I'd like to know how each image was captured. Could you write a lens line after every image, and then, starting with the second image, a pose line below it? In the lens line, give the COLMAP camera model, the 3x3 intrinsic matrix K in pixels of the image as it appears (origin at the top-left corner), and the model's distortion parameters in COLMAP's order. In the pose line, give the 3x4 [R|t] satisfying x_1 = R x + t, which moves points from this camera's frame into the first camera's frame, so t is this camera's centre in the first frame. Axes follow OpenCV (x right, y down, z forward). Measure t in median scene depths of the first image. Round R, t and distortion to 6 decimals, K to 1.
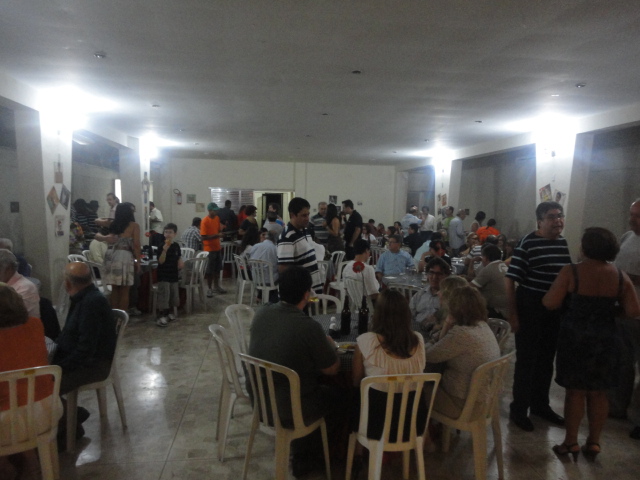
lens RADIAL K [[463.8, 0, 320.9], [0, 463.8, 238.5], [0, 0, 1]] dist [-0.011979, 0.002426]
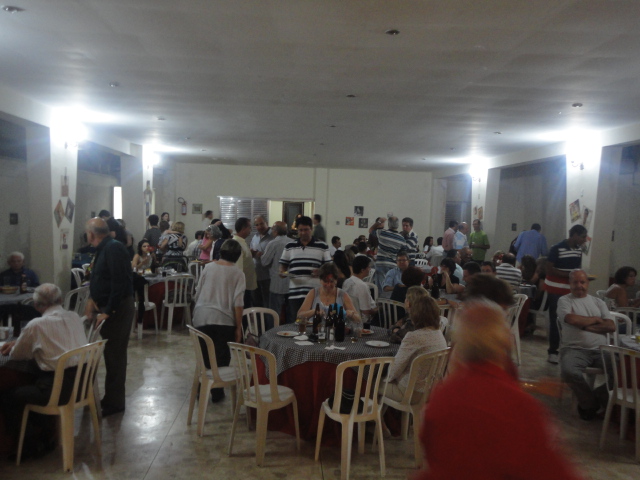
lens RADIAL K [[588.5, 0, 320.5], [0, 588.5, 235.1], [0, 0, 1]] dist [0.022842, 0.000000]
pose [[0.997522, 0.011237, -0.069446, 0.051514], [-0.013699, 0.999291, -0.035079, 0.001161], [0.069003, 0.035943, 0.996969, -0.159101]]
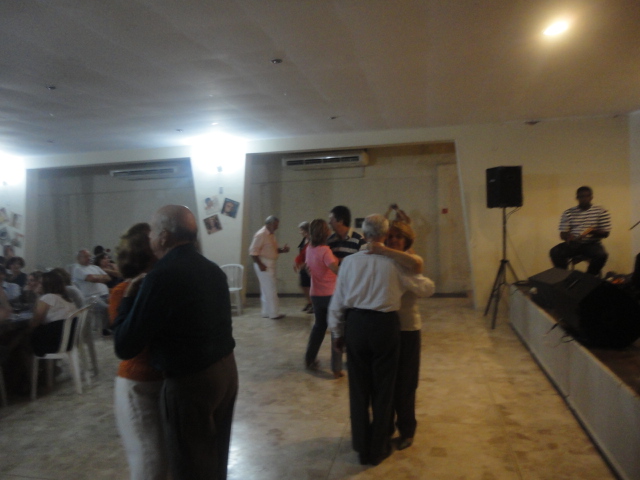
lens RADIAL K [[463.8, 0, 322.9], [0, 463.8, 236.6], [0, 0, 1]] dist [-0.011979, 0.002426]
pose [[0.345514, -0.075197, 0.935396, -0.279645], [0.118861, 0.992263, 0.035864, 0.011553], [-0.930856, 0.098791, 0.351778, -0.158068]]
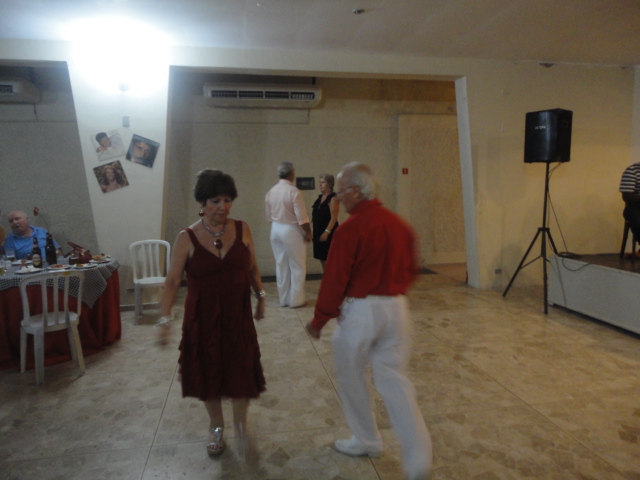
lens RADIAL K [[463.8, 0, 319.1], [0, 463.8, 229.2], [0, 0, 1]] dist [-0.011979, 0.002426]
pose [[-0.052795, -0.113075, 0.992183, -0.087895], [0.092276, 0.988765, 0.117596, 0.014501], [-0.994333, 0.097763, -0.041768, 0.121561]]
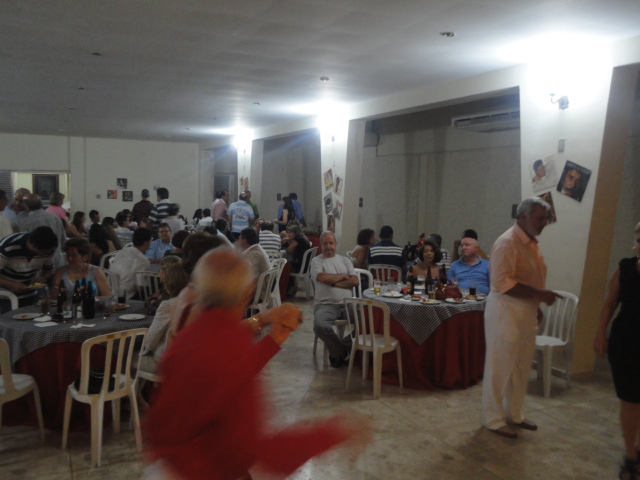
lens RADIAL K [[588.5, 0, 323.1], [0, 588.5, 235.9], [0, 0, 1]] dist [0.022842, 0.000000]
pose [[0.951268, -0.030622, 0.306843, 0.067254], [0.027845, 0.999522, 0.013426, 0.006883], [-0.307107, -0.004227, 0.951666, -0.155261]]
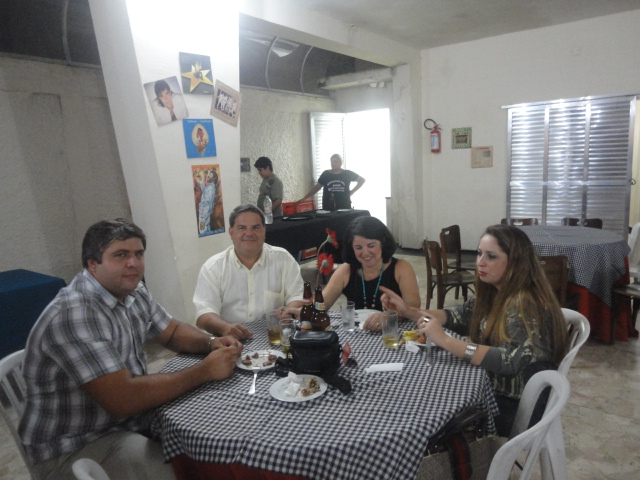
lens RADIAL K [[463.8, 0, 322.4], [0, 463.8, 240.6], [0, 0, 1]] dist [-0.011979, 0.002426]
pose [[0.714199, 0.066782, -0.696750, -0.097155], [0.005831, 0.994836, 0.101329, -0.053914], [0.699918, -0.076432, 0.710121, 0.924190]]
